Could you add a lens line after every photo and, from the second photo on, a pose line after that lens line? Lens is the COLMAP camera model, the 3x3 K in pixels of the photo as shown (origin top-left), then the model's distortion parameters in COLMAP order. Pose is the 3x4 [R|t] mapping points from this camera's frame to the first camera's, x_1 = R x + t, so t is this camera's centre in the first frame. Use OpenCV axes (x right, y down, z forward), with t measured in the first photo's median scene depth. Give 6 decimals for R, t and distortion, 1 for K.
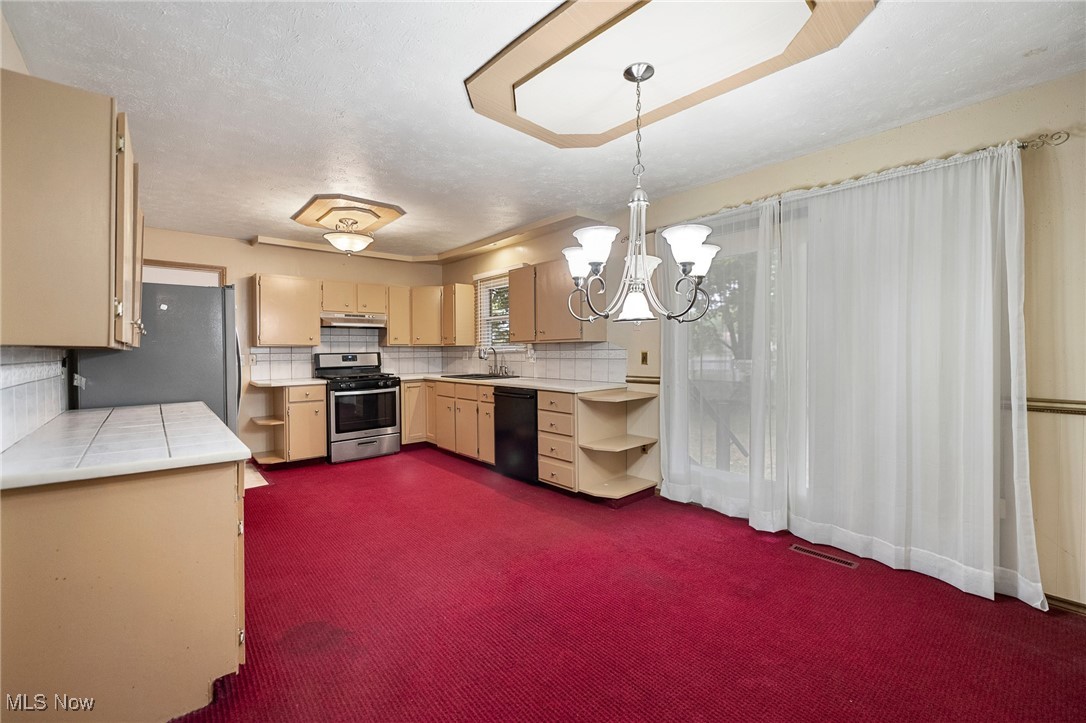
lens RADIAL K [[445.6, 0, 548.7], [0, 445.6, 358.8], [0, 0, 1]] dist [-0.000747, -0.000047]
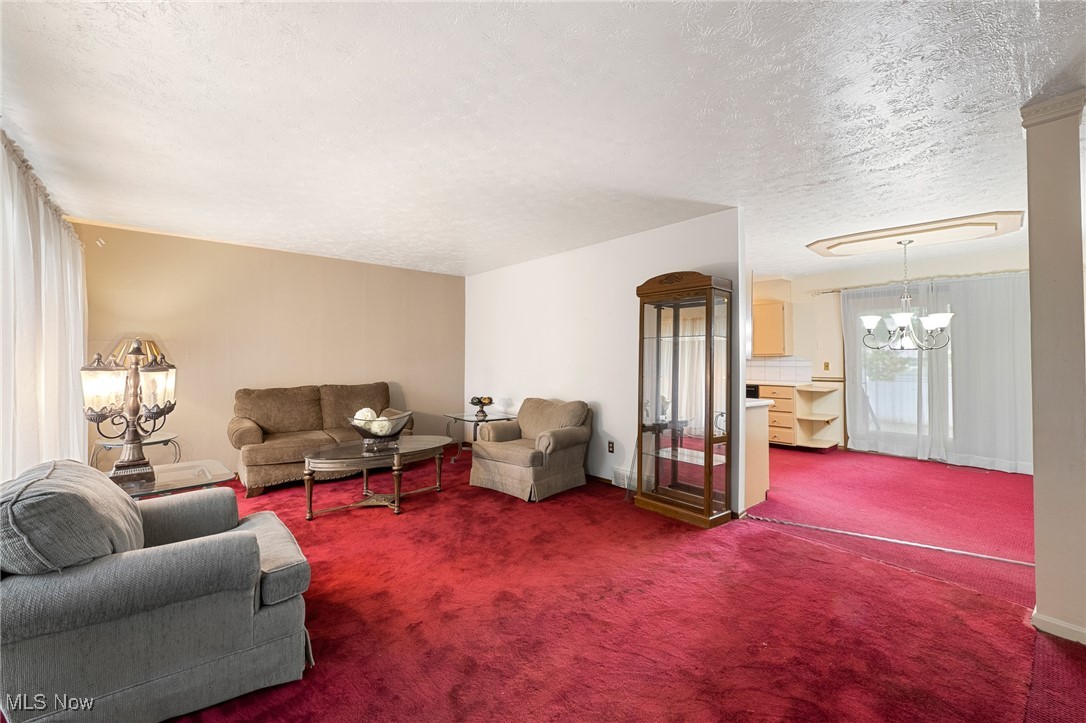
lens RADIAL K [[445.6, 0, 537.4], [0, 445.6, 355.6], [0, 0, 1]] dist [-0.000747, -0.000047]
pose [[0.999871, 0.010133, -0.012441, -0.844750], [-0.010322, 0.999830, -0.015260, -0.005146], [0.012284, 0.015387, 0.999806, -0.663665]]
